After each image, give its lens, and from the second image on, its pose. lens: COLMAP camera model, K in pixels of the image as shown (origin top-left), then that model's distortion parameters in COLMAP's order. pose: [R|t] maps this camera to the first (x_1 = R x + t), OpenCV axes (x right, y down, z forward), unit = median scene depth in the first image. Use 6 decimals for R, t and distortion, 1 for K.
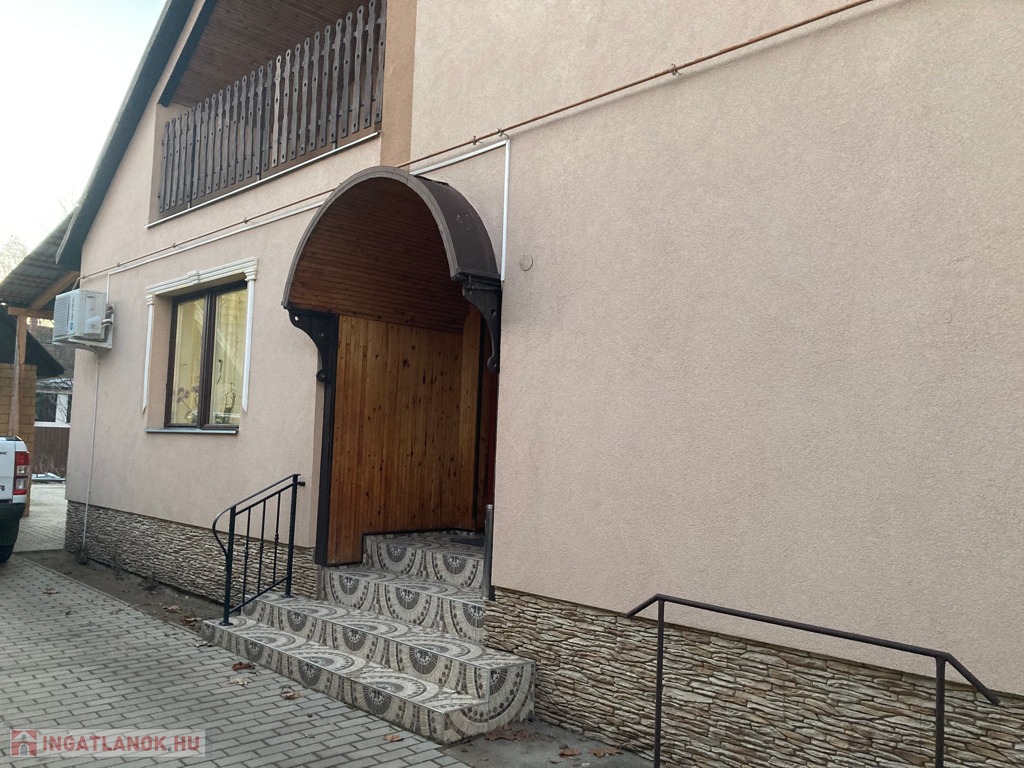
lens RADIAL K [[841.2, 0, 486.6], [0, 841.2, 377.5], [0, 0, 1]] dist [0.036647, -0.042415]
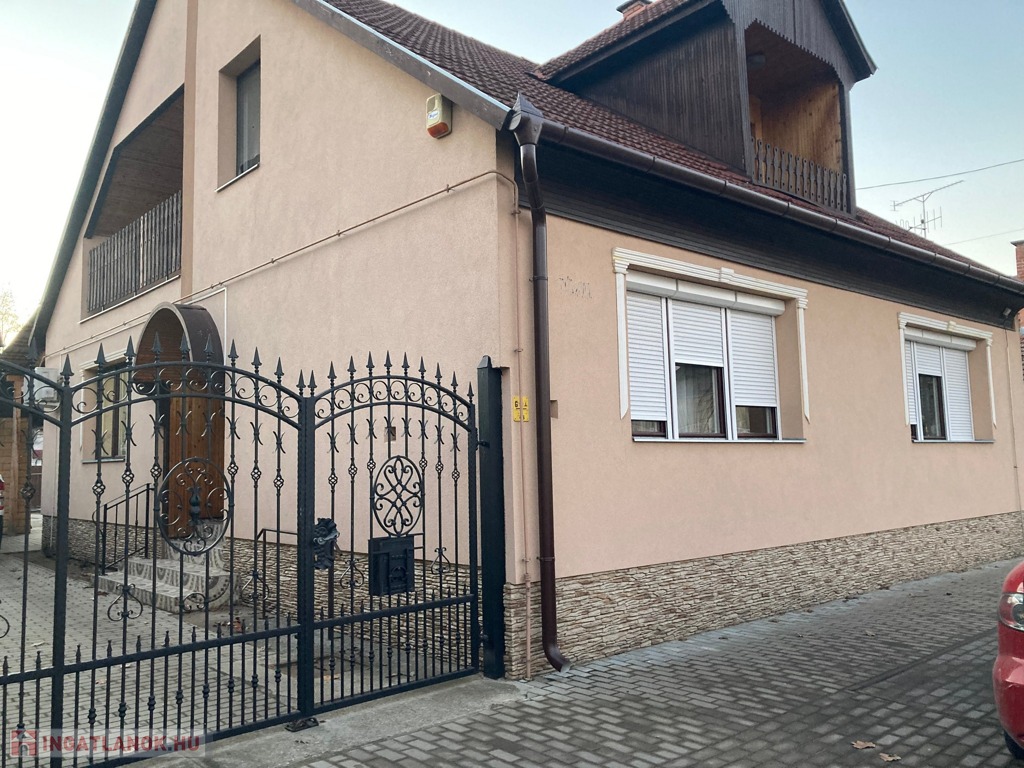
lens RADIAL K [[841.2, 0, 532.5], [0, 841.2, 384.4], [0, 0, 1]] dist [0.036647, -0.042415]
pose [[0.998247, -0.056694, -0.016966, 0.510390], [0.056515, 0.998343, -0.010811, -0.015204], [0.017551, 0.009833, 0.999798, -0.573708]]
